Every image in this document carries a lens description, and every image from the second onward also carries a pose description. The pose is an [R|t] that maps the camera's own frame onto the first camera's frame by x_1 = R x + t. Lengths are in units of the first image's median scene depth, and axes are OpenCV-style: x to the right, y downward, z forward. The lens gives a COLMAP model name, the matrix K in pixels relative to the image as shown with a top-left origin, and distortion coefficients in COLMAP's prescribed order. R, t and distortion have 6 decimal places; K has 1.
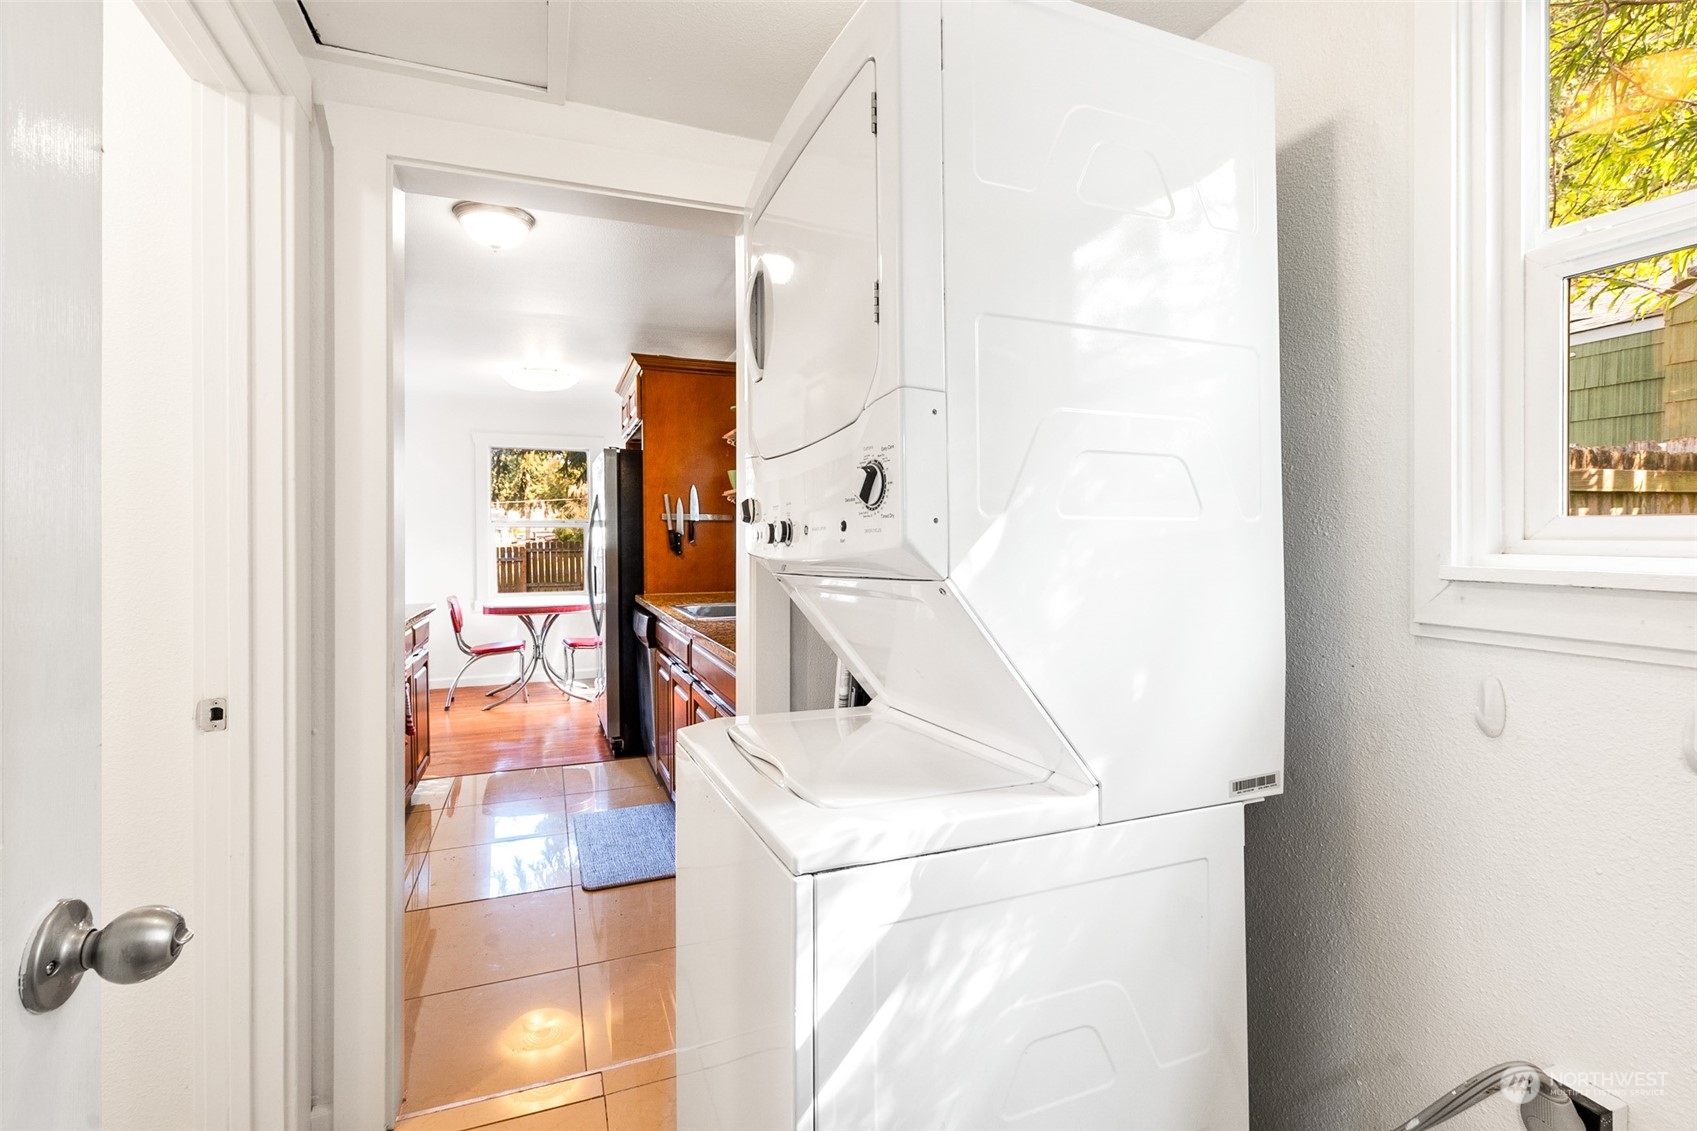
lens RADIAL K [[760.4, 0, 863.7], [0, 760.4, 531.0], [0, 0, 1]] dist [0.000856, 0.000107]
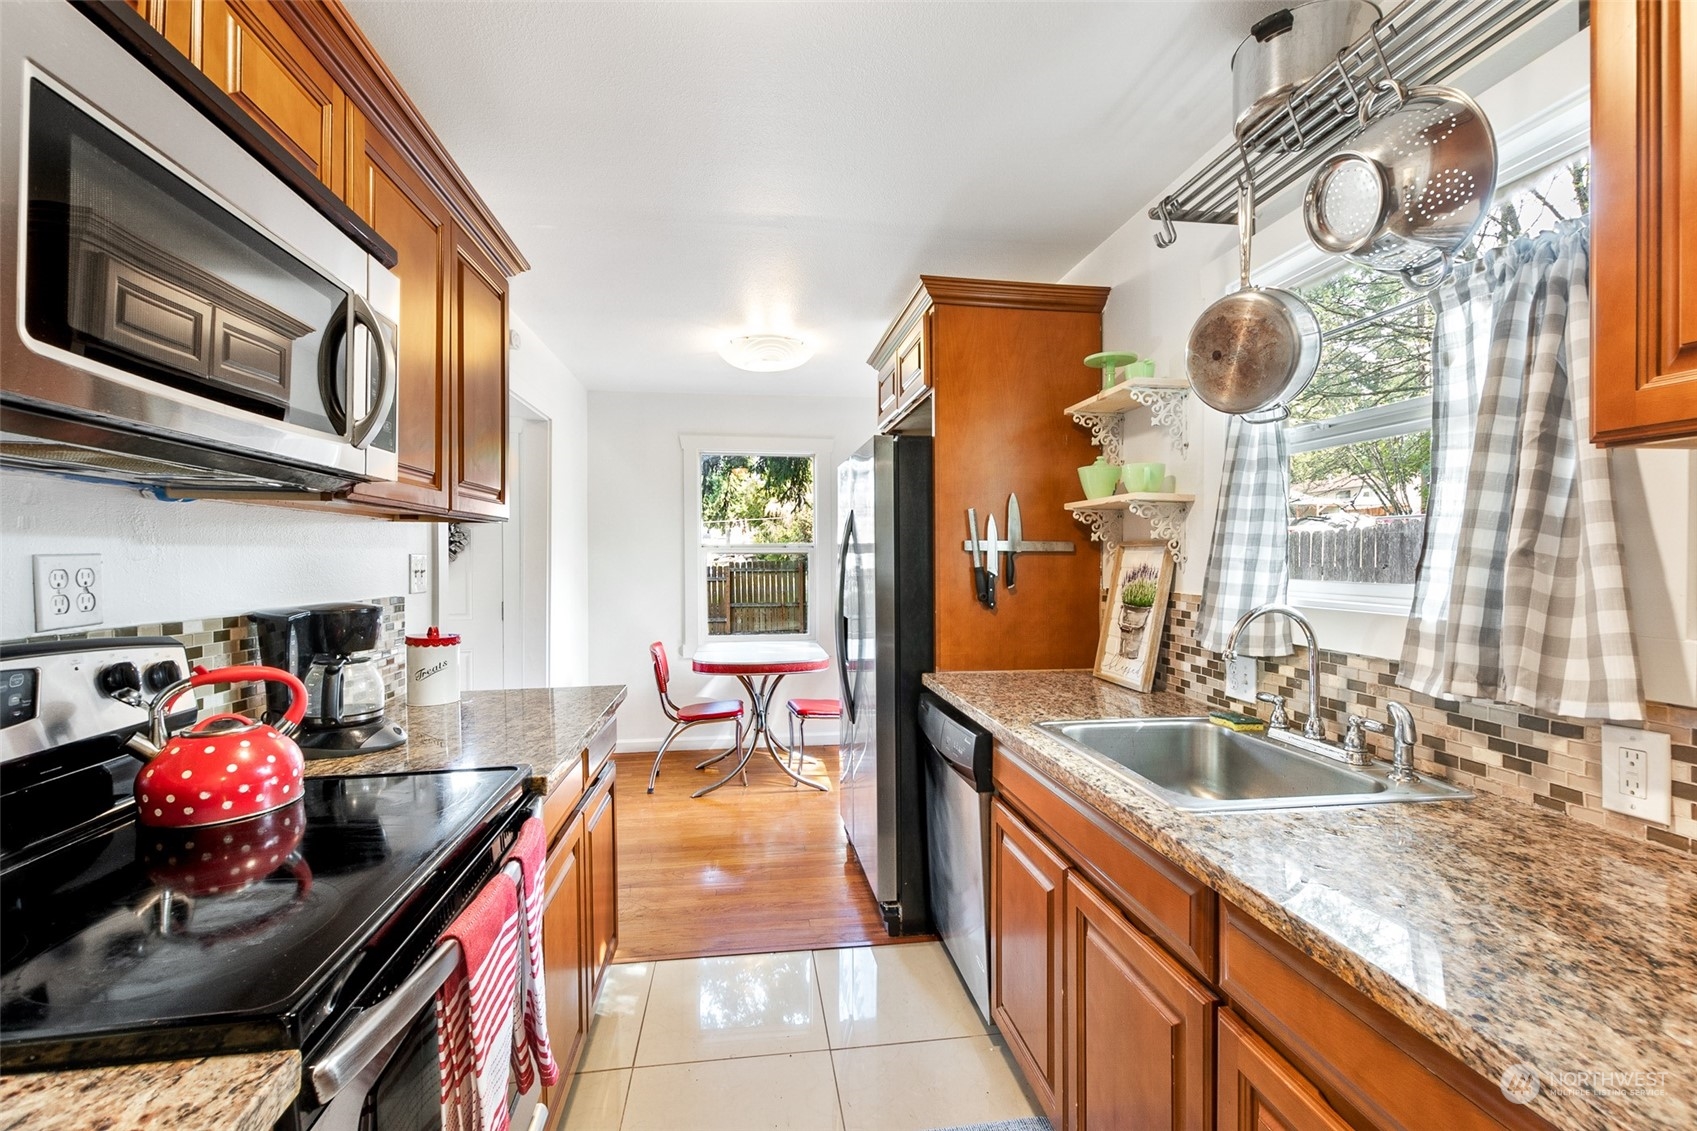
lens RADIAL K [[760.4, 0, 849.4], [0, 760.4, 559.8], [0, 0, 1]] dist [0.000856, 0.000107]
pose [[0.967173, 0.006620, -0.254032, -0.195245], [-0.002821, 0.999879, 0.015315, -0.016352], [0.254103, -0.014096, 0.967074, 0.381408]]
